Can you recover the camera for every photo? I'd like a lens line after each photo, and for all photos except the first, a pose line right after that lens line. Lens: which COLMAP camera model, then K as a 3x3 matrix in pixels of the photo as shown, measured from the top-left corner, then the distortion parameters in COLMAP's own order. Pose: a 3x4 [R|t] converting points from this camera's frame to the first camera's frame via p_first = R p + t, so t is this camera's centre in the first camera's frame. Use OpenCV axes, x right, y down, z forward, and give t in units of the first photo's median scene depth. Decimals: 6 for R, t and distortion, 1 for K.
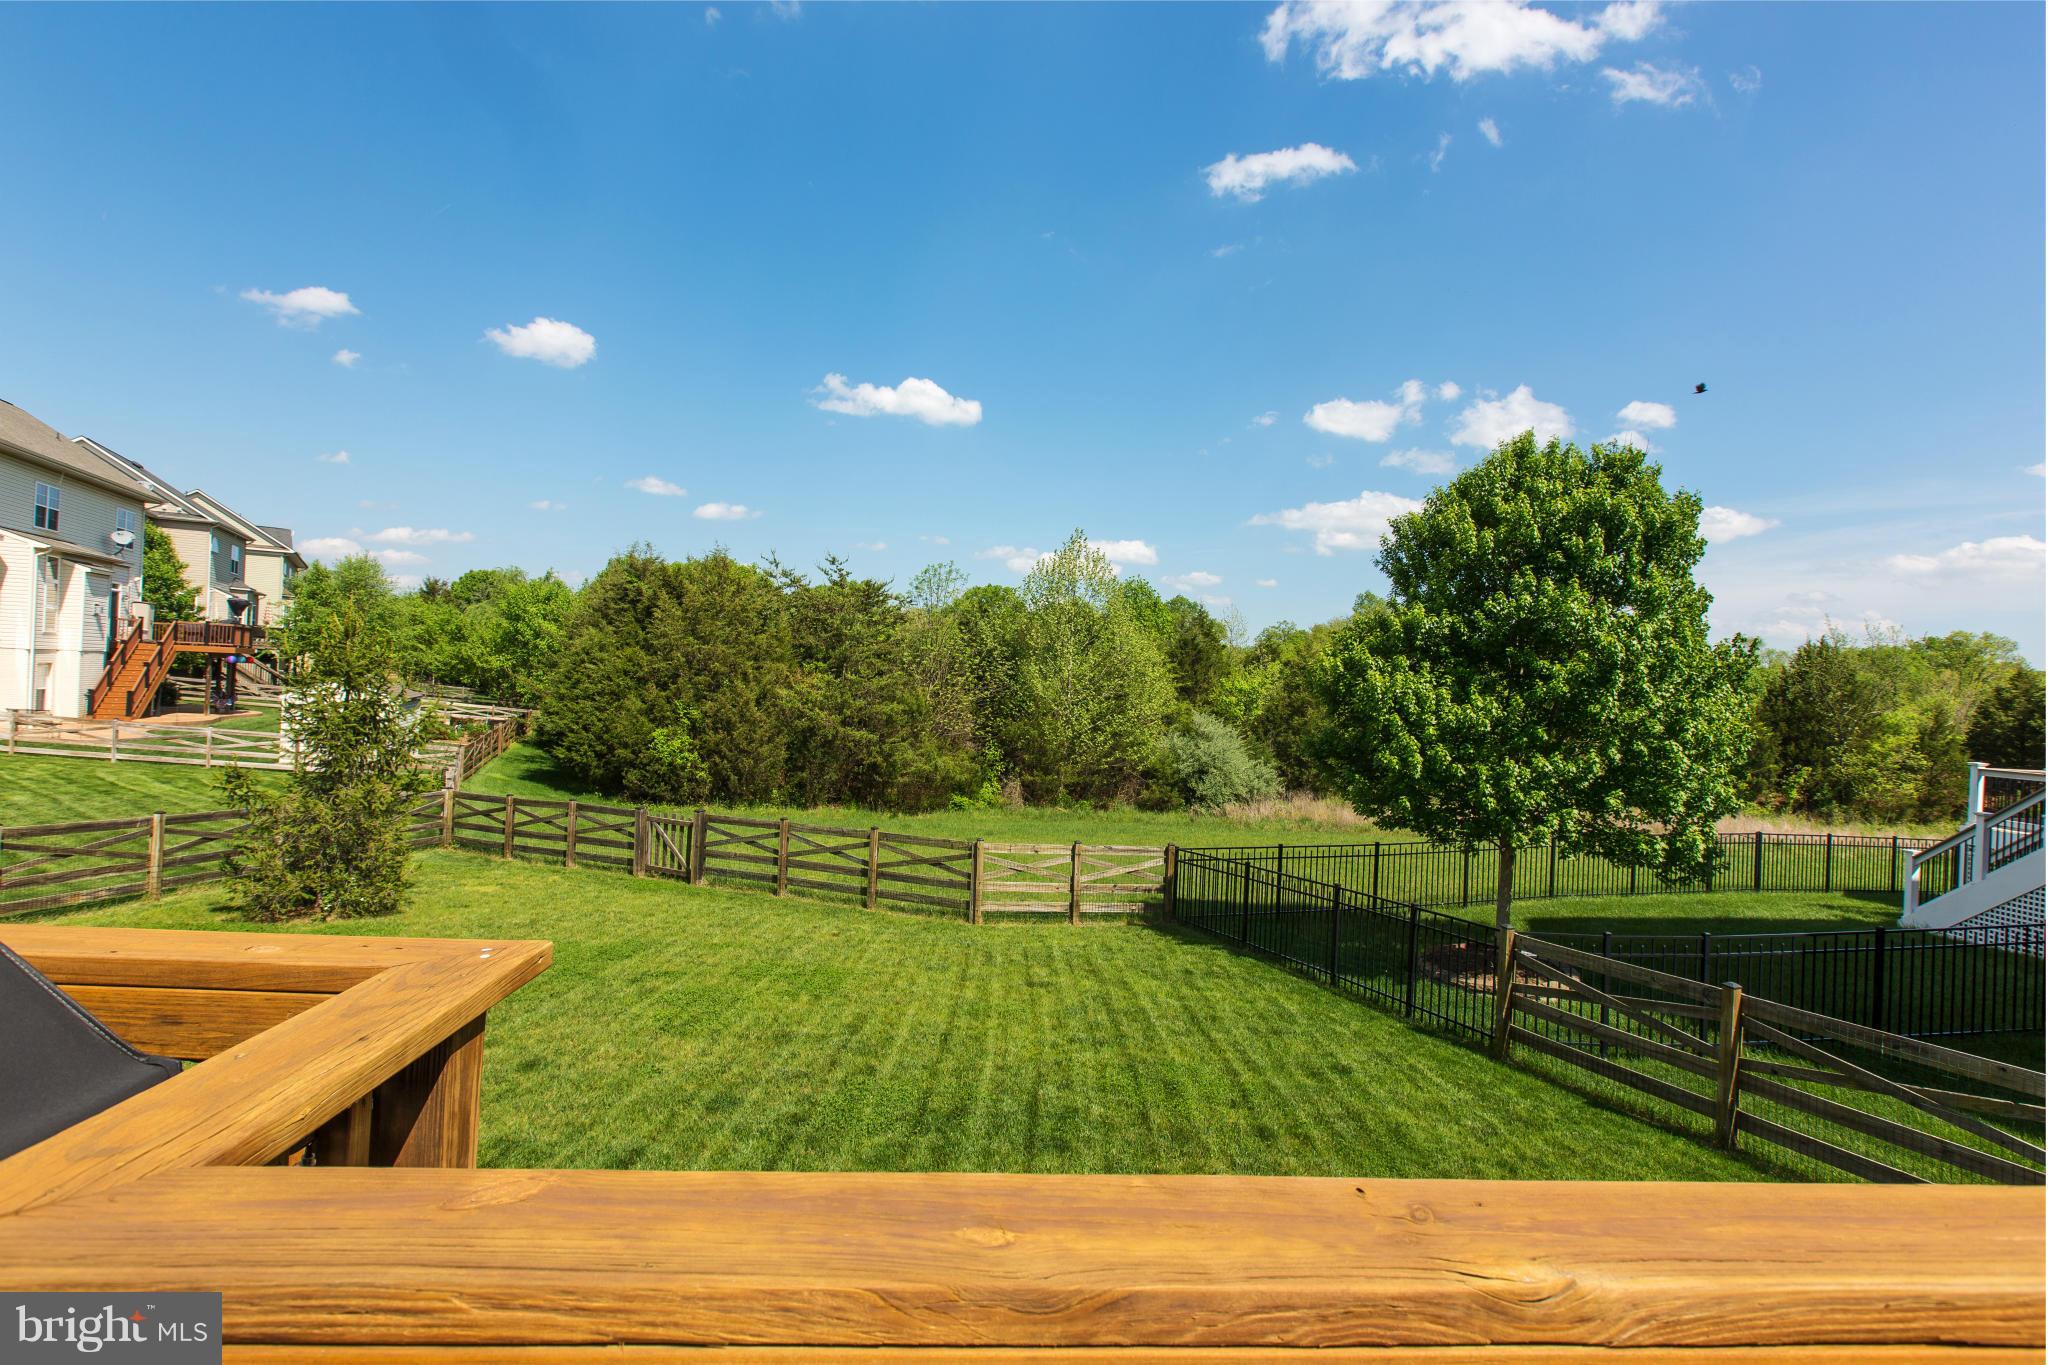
lens RADIAL K [[968.4, 0, 1029.6], [0, 968.4, 686.8], [0, 0, 1]] dist [0.001148, -0.000462]
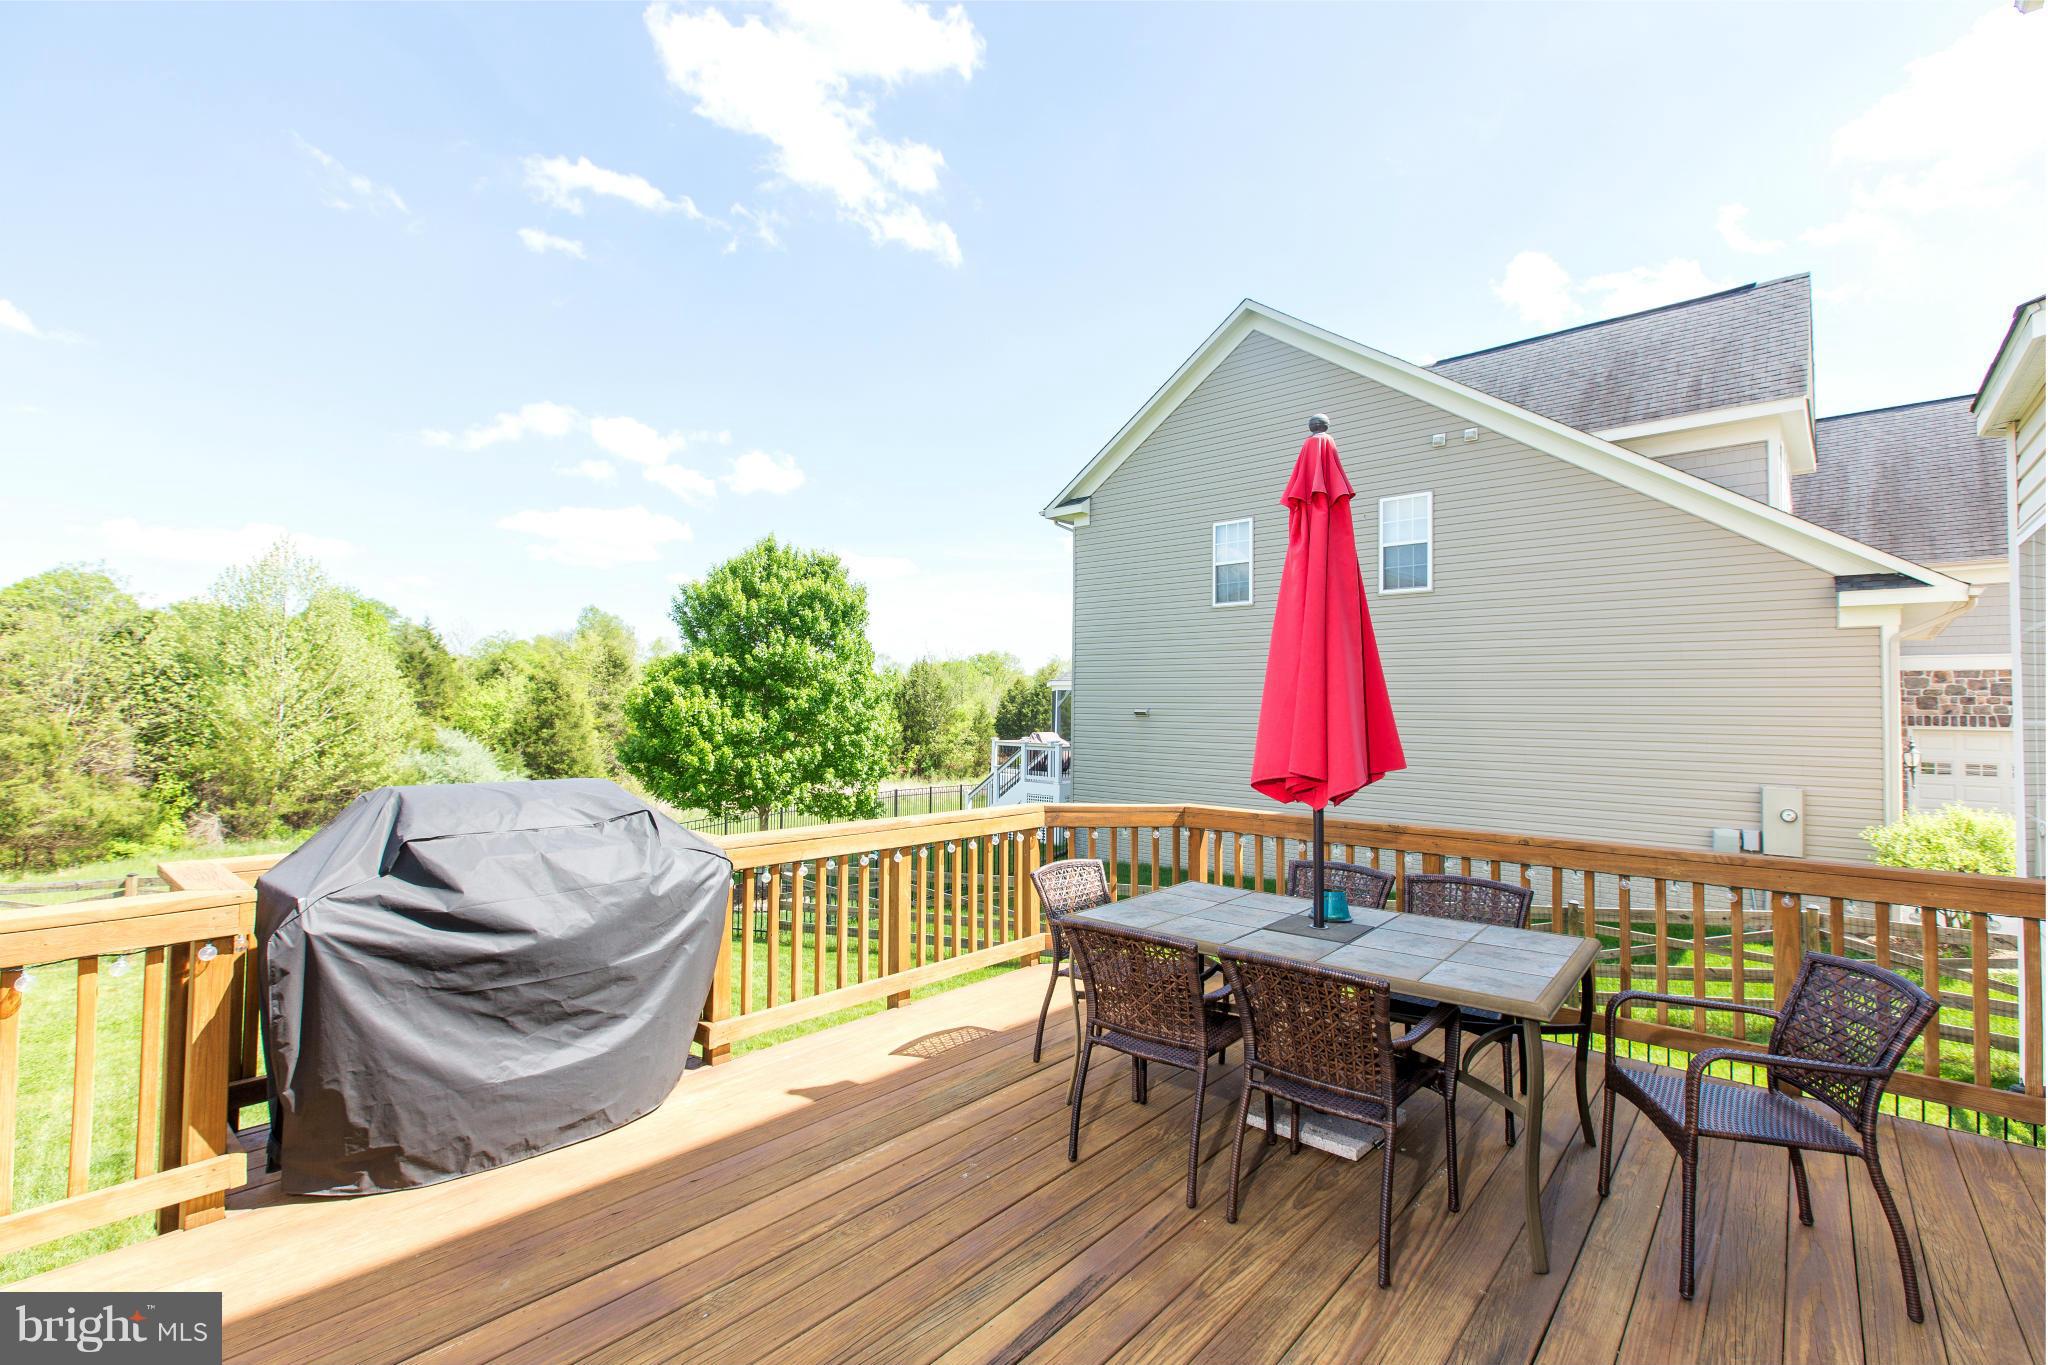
lens RADIAL K [[913.7, 0, 1022.7], [0, 913.7, 686.6], [0, 0, 1]] dist [-0.001770, -0.000845]
pose [[0.700023, -0.014865, 0.713966, -0.225988], [0.018166, 0.999830, 0.003005, -0.025048], [-0.713889, 0.010867, 0.700174, -0.261094]]
